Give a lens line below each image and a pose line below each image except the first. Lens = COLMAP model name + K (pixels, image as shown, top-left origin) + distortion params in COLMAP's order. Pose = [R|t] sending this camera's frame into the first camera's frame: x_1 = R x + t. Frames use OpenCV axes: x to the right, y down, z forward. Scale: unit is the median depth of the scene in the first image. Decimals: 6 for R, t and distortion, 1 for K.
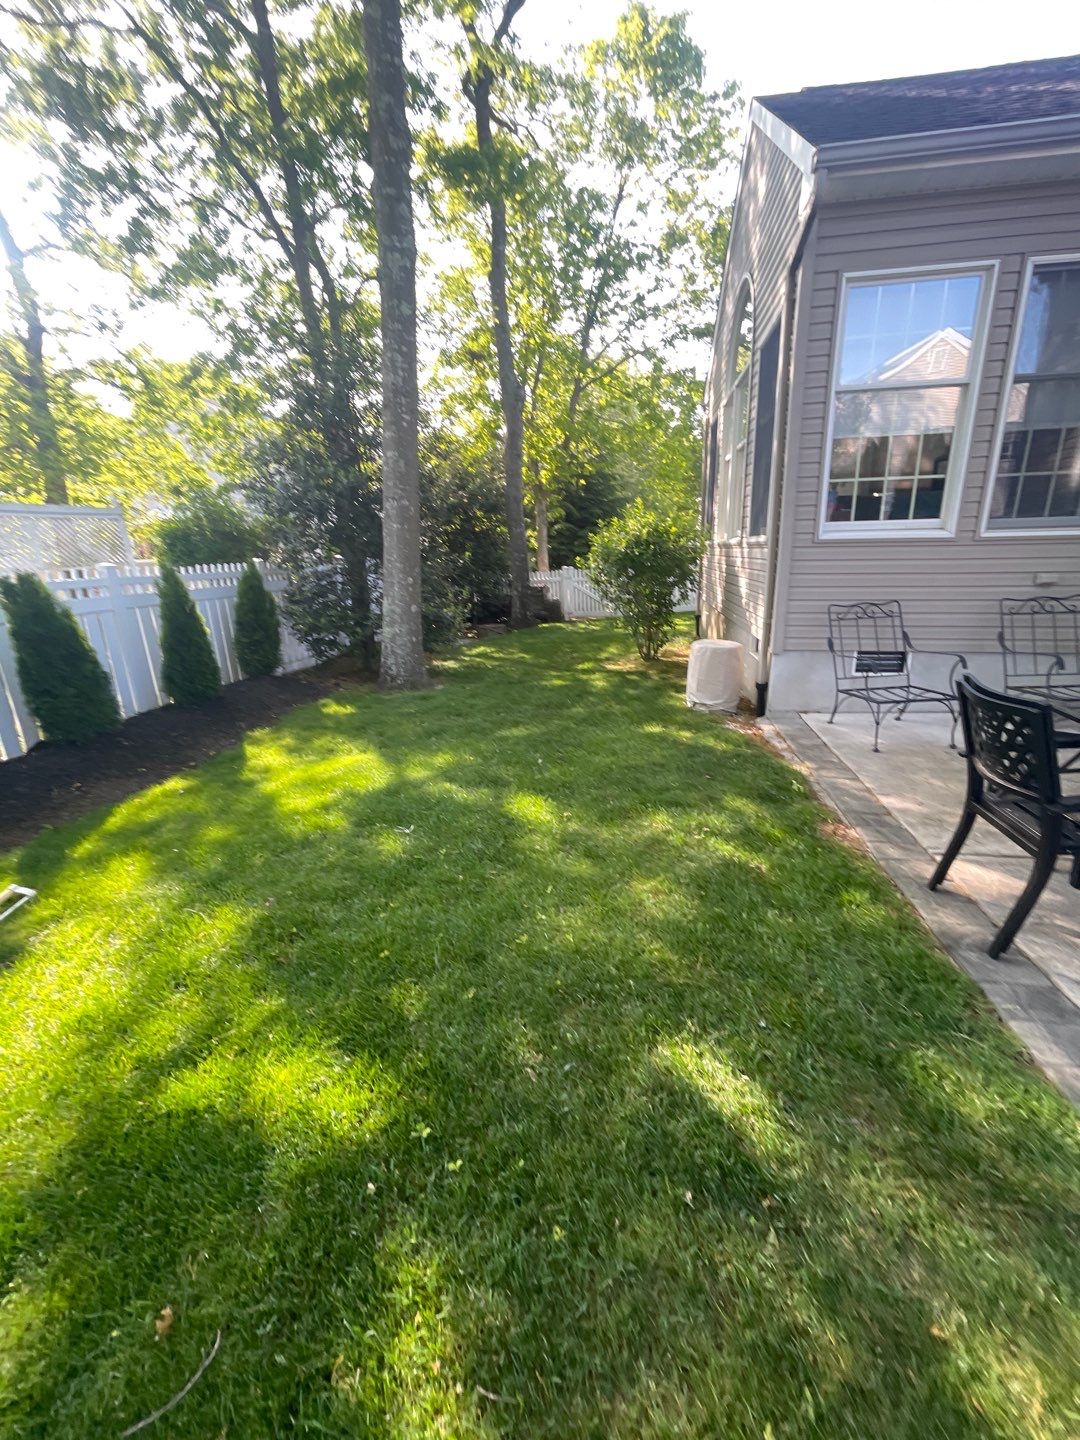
lens RADIAL K [[578.0, 0, 543.6], [0, 578.0, 719.0], [0, 0, 1]] dist [-0.004890, 0.000214]
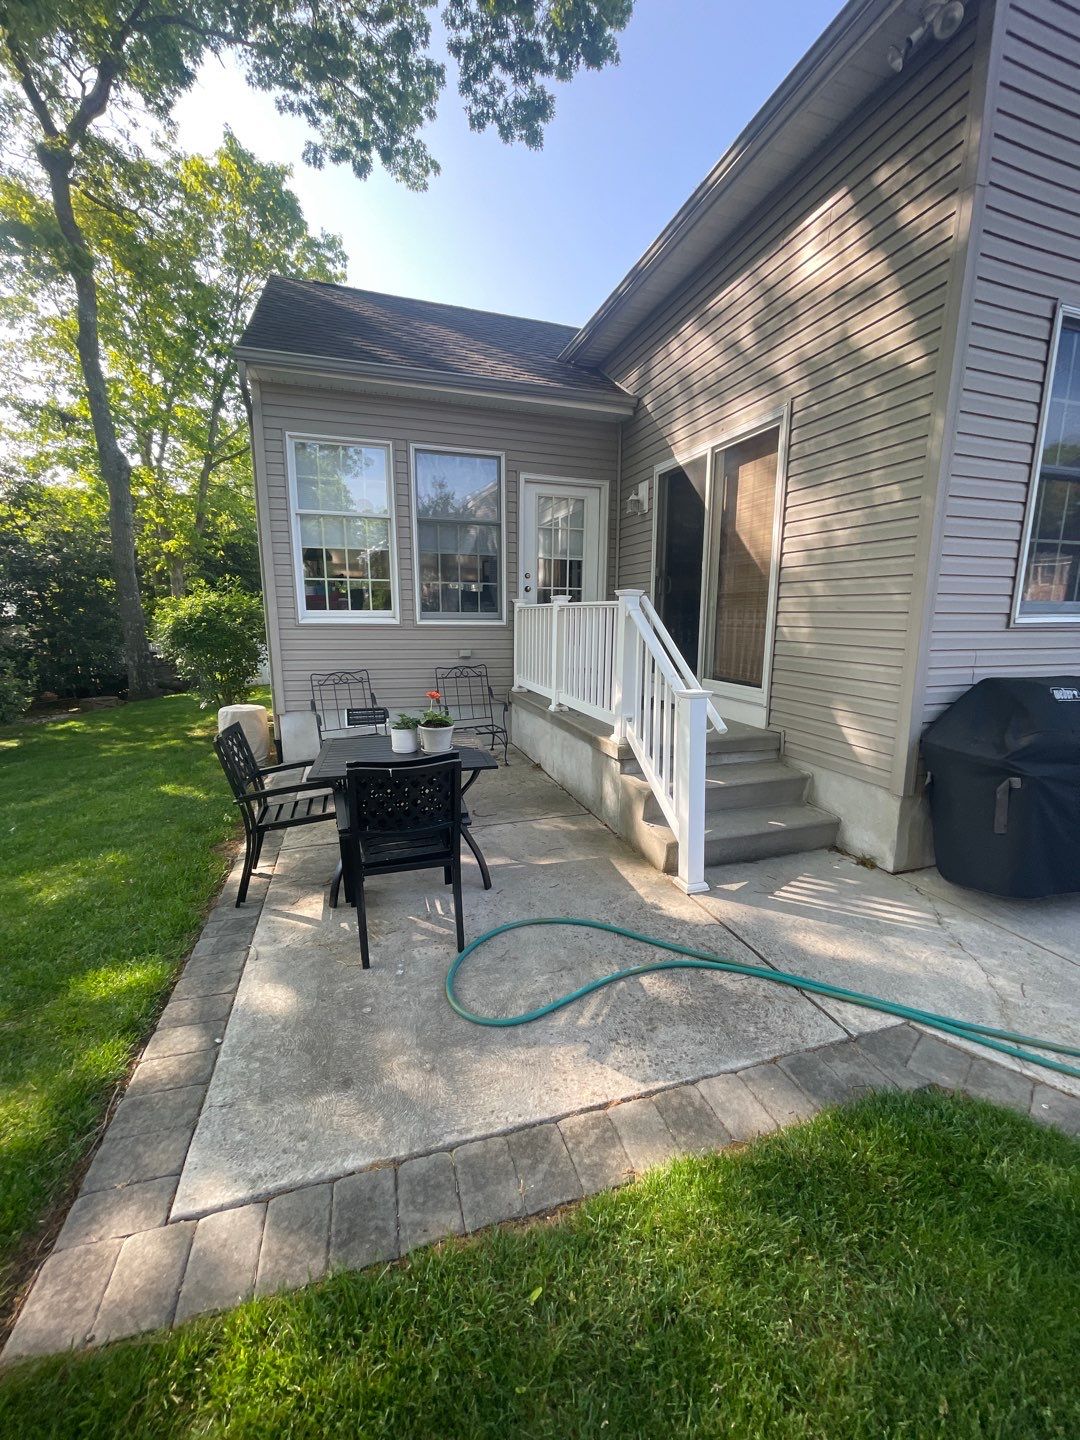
lens RADIAL K [[578.0, 0, 543.6], [0, 578.0, 719.0], [0, 0, 1]] dist [-0.004890, 0.000214]
pose [[0.896856, -0.047306, 0.439785, 0.305293], [0.096583, 0.991217, -0.090340, 0.049213], [-0.431649, 0.123498, 0.893548, -0.262117]]
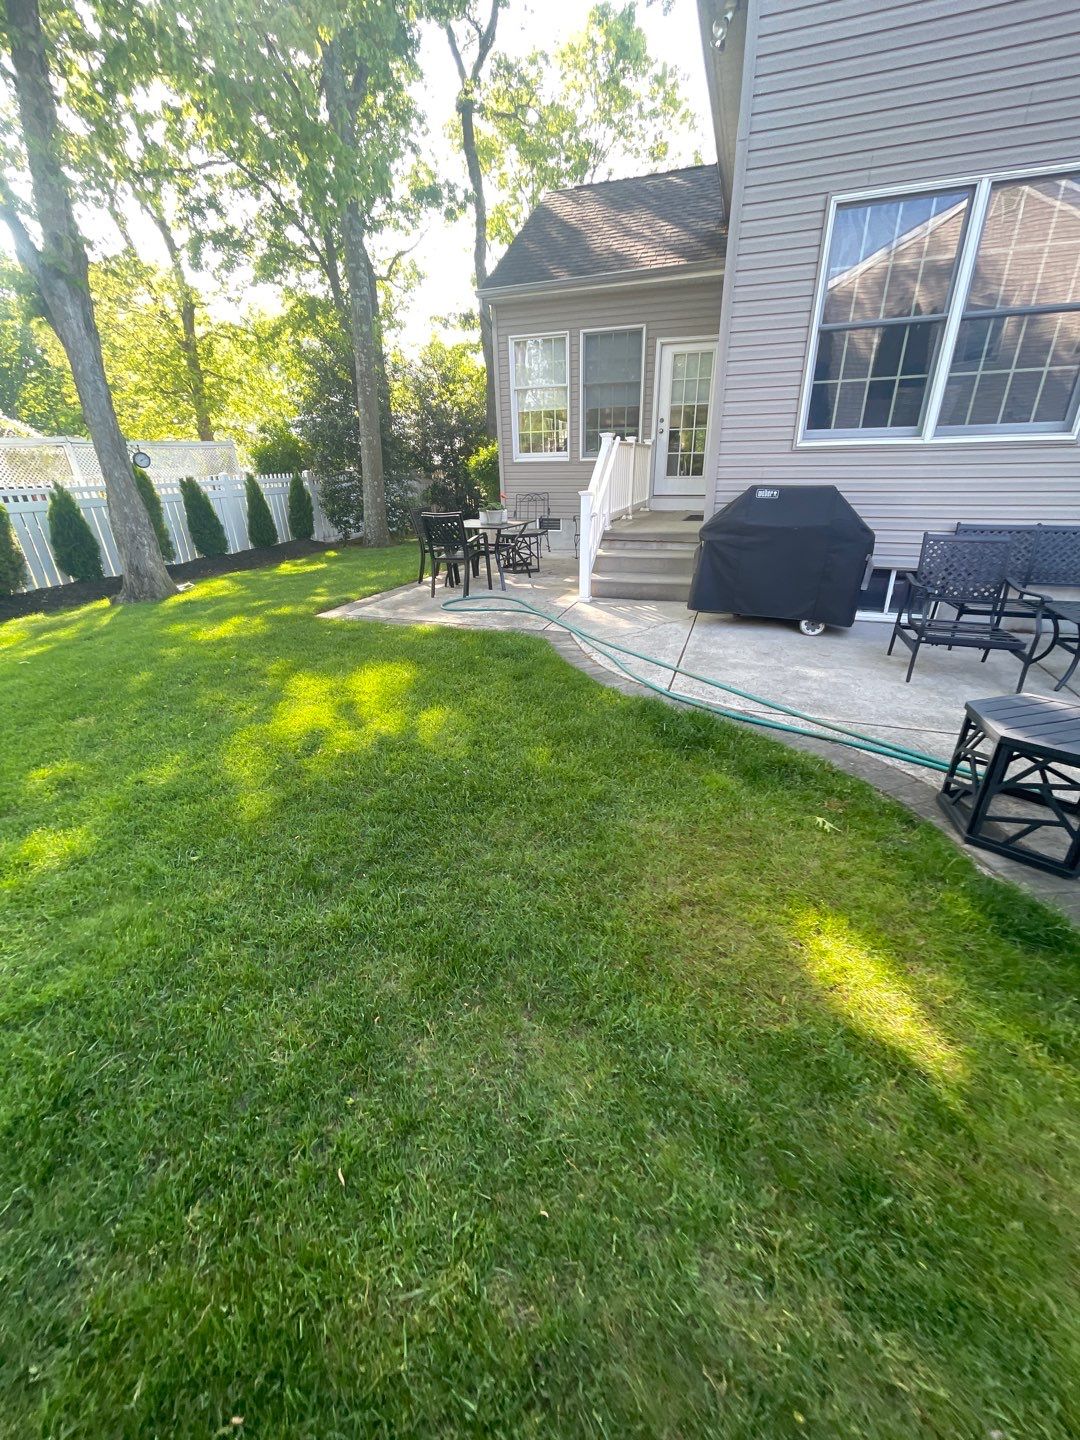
lens RADIAL K [[588.0, 0, 536.0], [0, 588.0, 741.9], [0, 0, 1]] dist [-0.057432, 0.025841]
pose [[0.978271, 0.098109, -0.182647, 0.814846], [-0.067158, 0.983405, 0.168535, 0.257012], [0.196151, -0.152606, 0.968626, -0.924922]]
